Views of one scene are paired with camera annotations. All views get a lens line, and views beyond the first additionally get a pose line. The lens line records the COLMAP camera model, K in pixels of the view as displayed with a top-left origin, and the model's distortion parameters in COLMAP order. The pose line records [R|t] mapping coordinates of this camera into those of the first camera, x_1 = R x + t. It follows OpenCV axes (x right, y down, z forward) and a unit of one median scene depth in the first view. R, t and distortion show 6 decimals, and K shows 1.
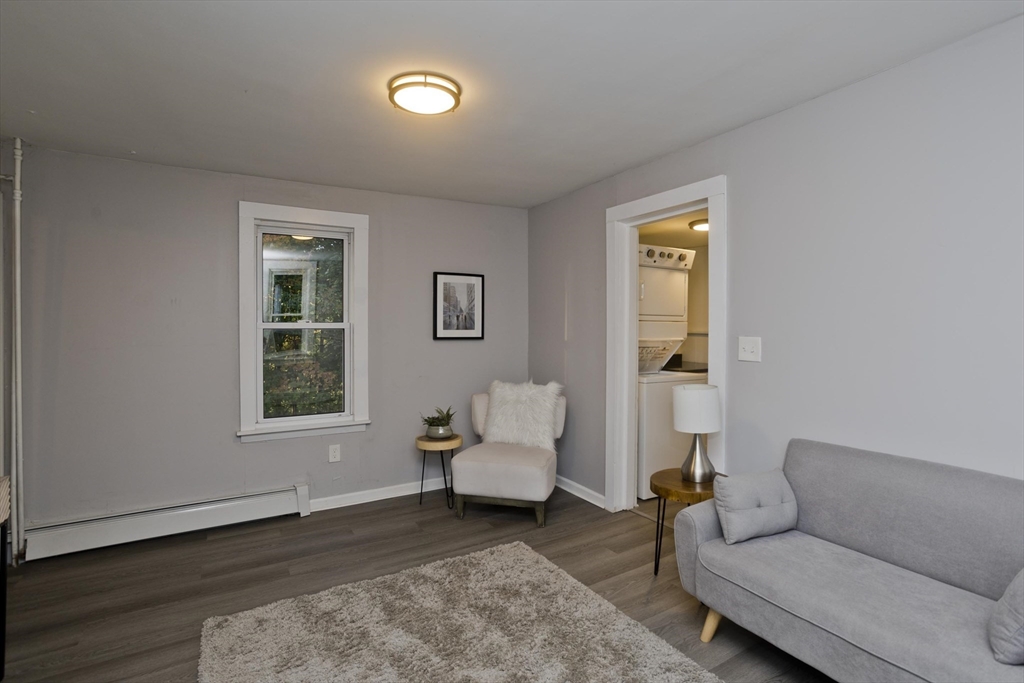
lens RADIAL K [[507.5, 0, 514.2], [0, 507.5, 326.0], [0, 0, 1]] dist [-0.021634, 0.020923]
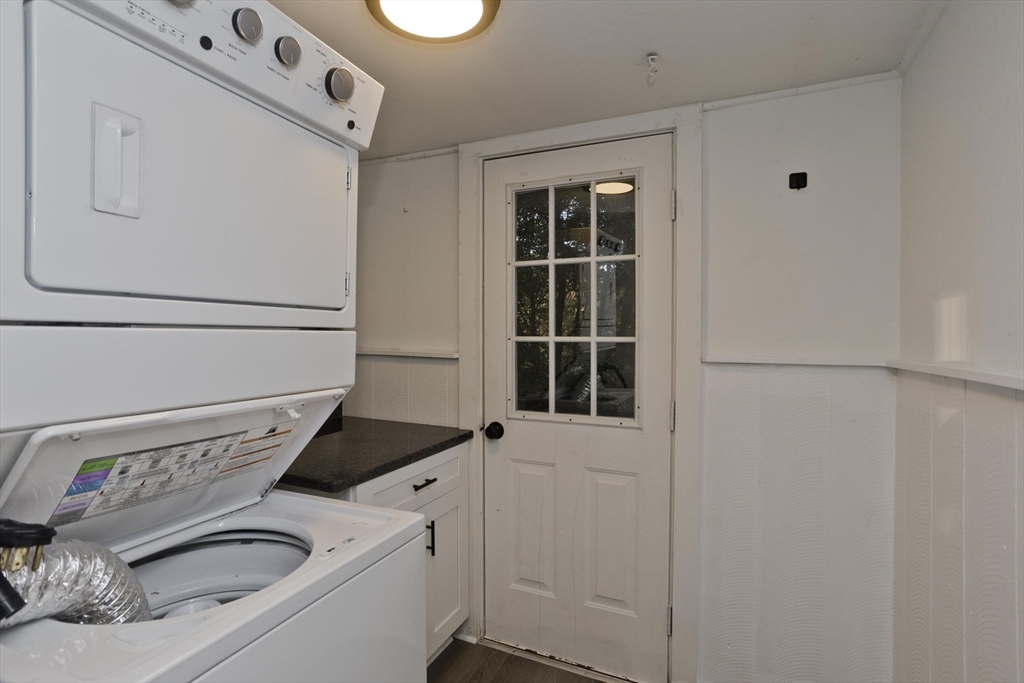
lens RADIAL K [[507.5, 0, 514.2], [0, 507.5, 326.0], [0, 0, 1]] dist [-0.021634, 0.020923]
pose [[0.796701, -0.006313, 0.604341, 0.236730], [0.011206, 0.999928, -0.004327, -0.006654], [-0.604270, 0.010220, 0.796714, 0.711577]]
